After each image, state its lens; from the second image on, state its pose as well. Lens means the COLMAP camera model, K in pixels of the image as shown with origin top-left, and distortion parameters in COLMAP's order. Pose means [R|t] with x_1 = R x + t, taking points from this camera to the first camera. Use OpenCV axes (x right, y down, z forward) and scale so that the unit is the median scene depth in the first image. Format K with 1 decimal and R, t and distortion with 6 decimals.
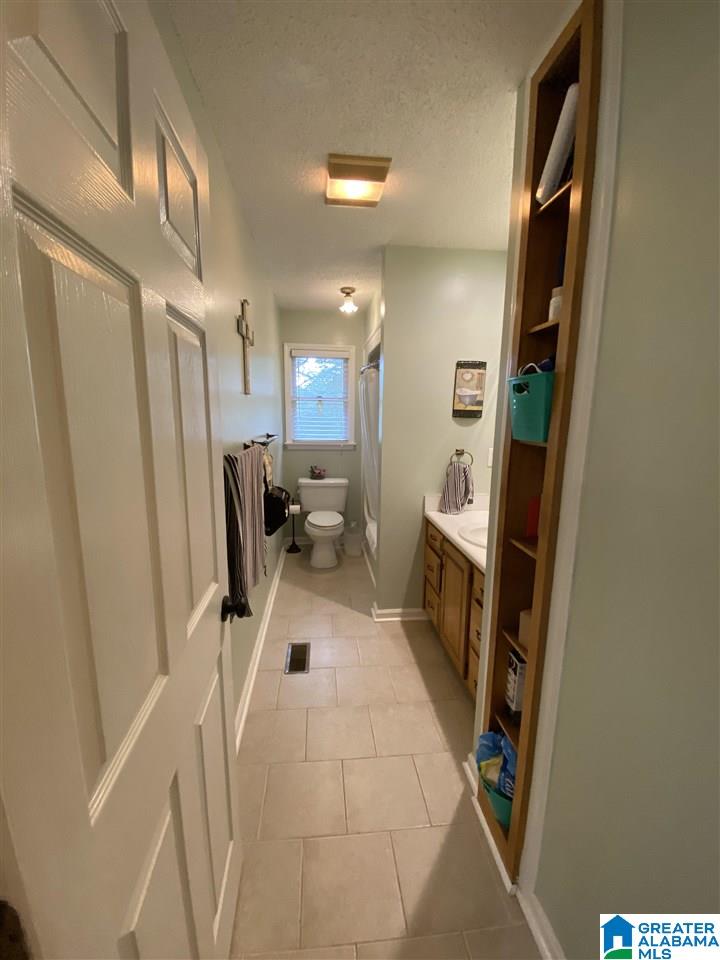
lens RADIAL K [[385.5, 0, 355.5], [0, 385.5, 484.8], [0, 0, 1]] dist [0.014449, -0.017643]
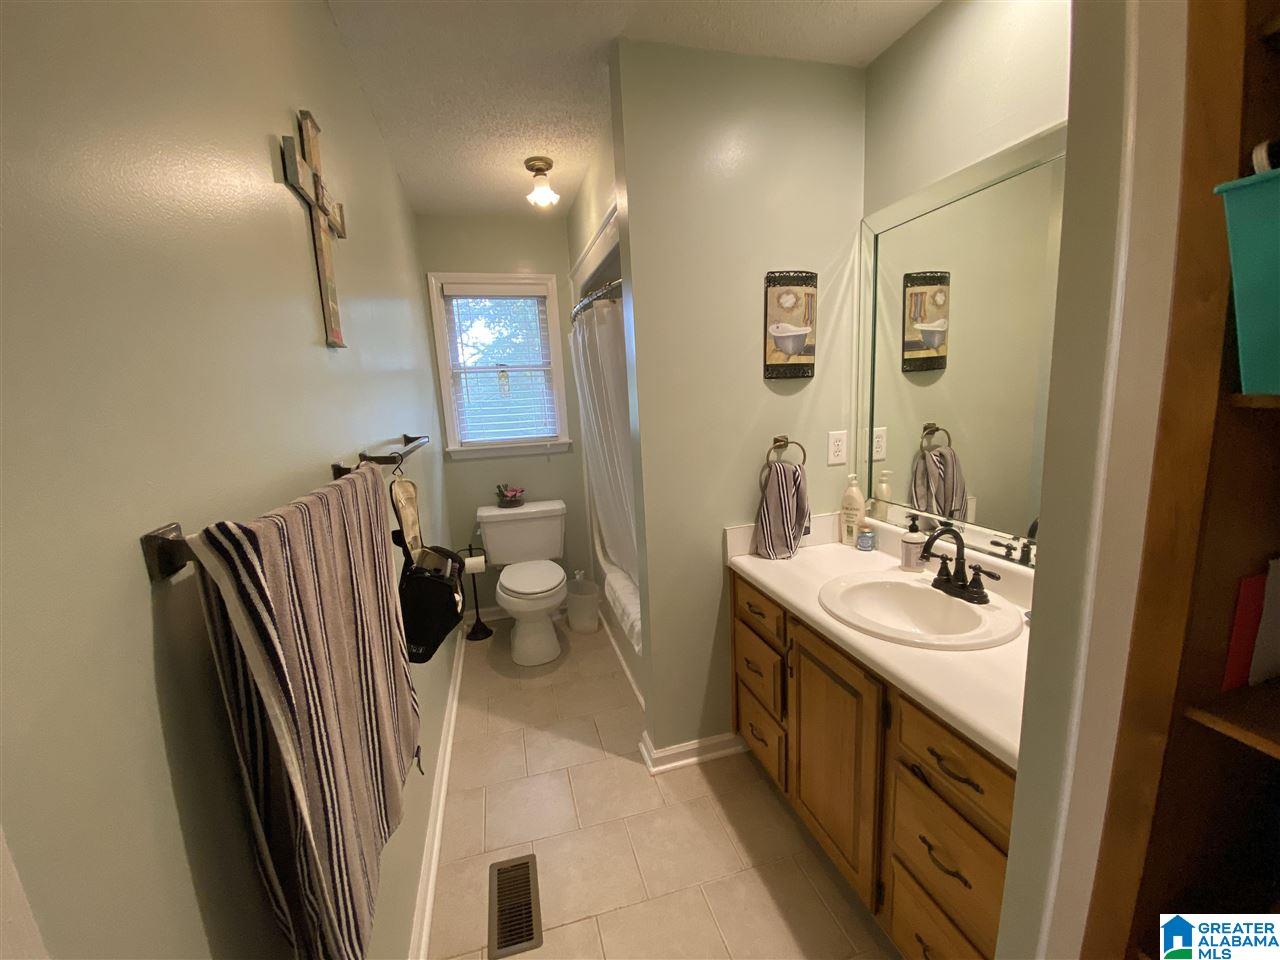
lens RADIAL K [[514.0, 0, 638.0], [0, 514.0, 485.5], [0, 0, 1]] dist [0.014449, -0.017643]
pose [[0.983075, -0.090695, 0.159180, -0.044748], [0.092045, 0.995754, -0.001111, -0.039531], [-0.158404, 0.015744, 0.987249, 0.297071]]
